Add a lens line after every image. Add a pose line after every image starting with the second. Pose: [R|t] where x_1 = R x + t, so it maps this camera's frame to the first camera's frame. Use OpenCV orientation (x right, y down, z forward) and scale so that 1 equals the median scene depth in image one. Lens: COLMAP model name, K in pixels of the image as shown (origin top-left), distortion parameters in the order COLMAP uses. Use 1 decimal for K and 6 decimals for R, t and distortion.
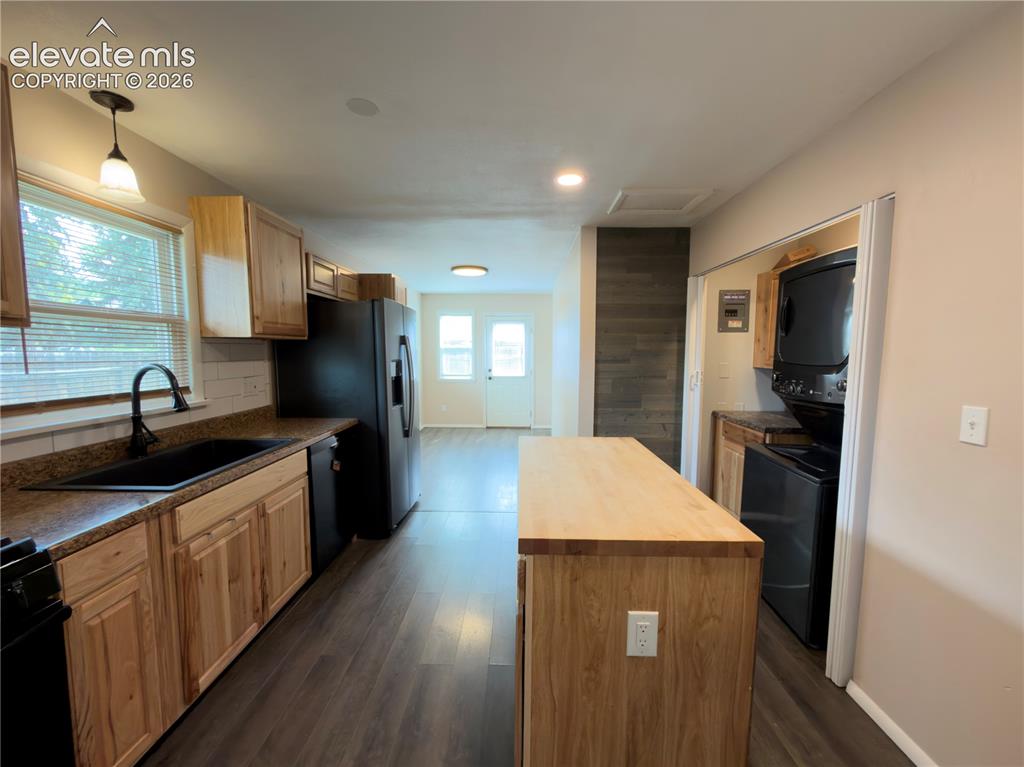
lens RADIAL K [[405.1, 0, 512.5], [0, 405.1, 383.3], [0, 0, 1]] dist [-0.004565, 0.000629]
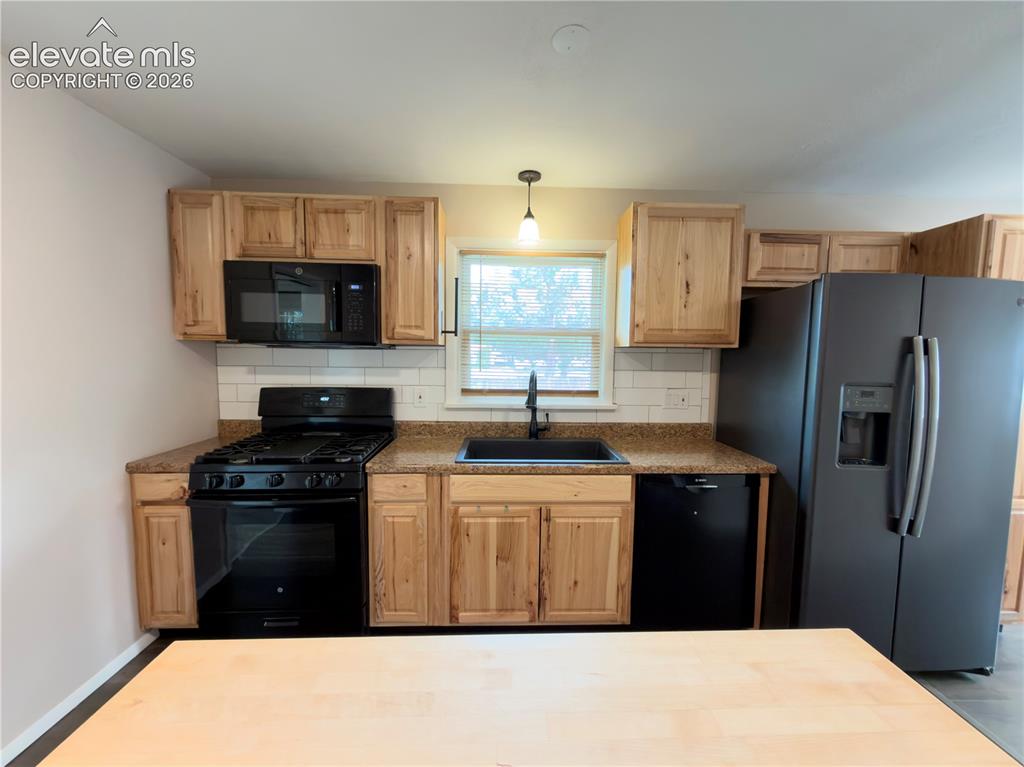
lens RADIAL K [[405.1, 0, 510.8], [0, 405.1, 384.2], [0, 0, 1]] dist [-0.004565, 0.000629]
pose [[0.055825, 0.077716, -0.995411, 0.392042], [-0.094825, 0.992872, 0.072199, -0.085567], [0.993927, 0.090359, 0.062796, 0.842910]]
